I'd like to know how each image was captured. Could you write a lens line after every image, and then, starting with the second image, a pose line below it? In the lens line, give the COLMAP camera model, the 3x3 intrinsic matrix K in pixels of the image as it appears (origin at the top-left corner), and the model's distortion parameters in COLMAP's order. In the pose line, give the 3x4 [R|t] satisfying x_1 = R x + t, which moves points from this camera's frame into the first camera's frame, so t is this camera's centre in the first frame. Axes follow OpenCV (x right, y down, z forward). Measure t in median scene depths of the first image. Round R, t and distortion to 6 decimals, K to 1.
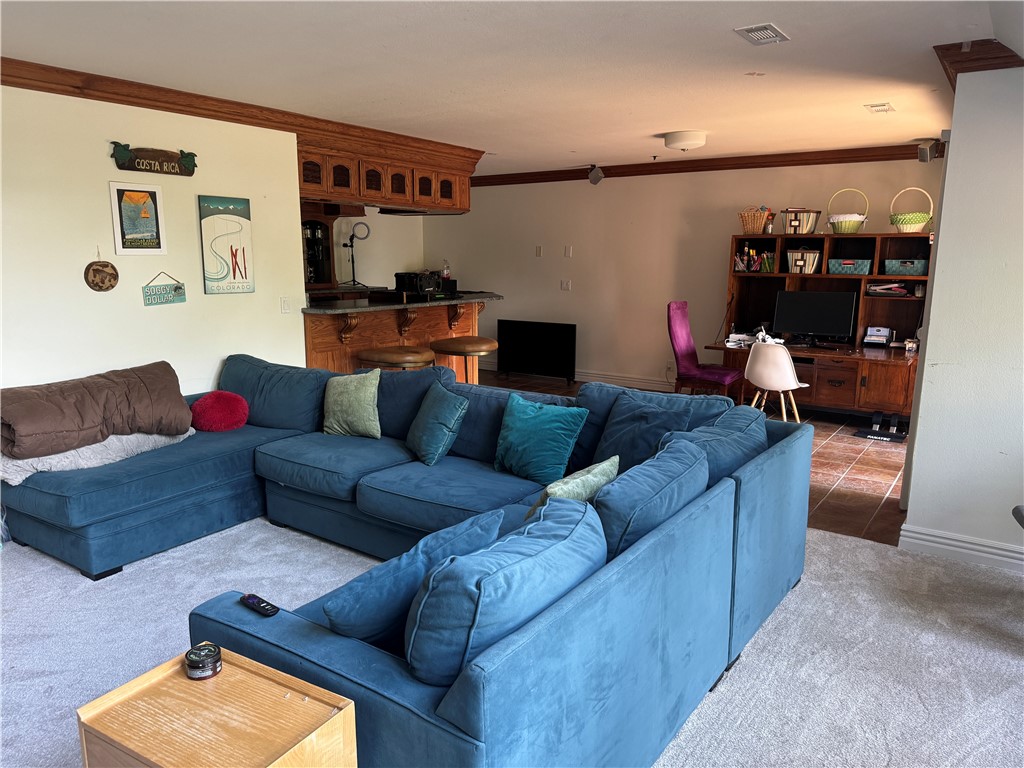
lens RADIAL K [[739.3, 0, 509.8], [0, 739.3, 382.1], [0, 0, 1]] dist [0.010598, -0.011156]
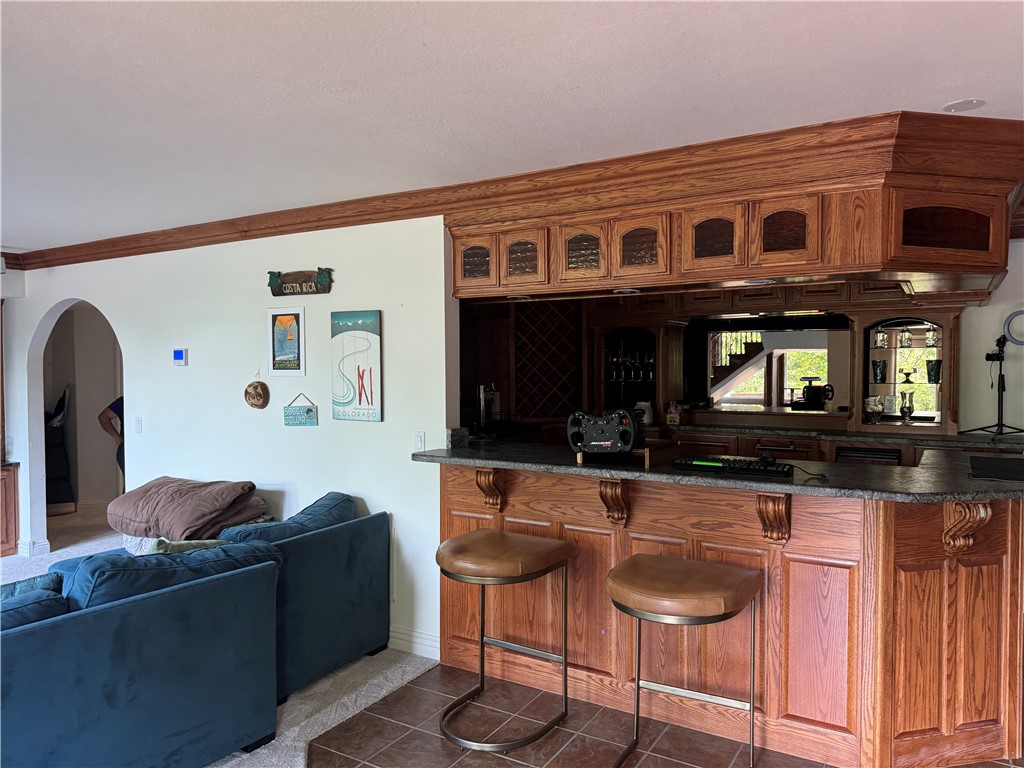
lens RADIAL K [[739.3, 0, 509.5], [0, 739.3, 392.3], [0, 0, 1]] dist [0.010598, -0.011156]
pose [[0.068203, 0.038412, -0.996932, 0.512041], [-0.167778, 0.985469, 0.026492, -0.216620], [0.983463, 0.165456, 0.073656, 1.169745]]
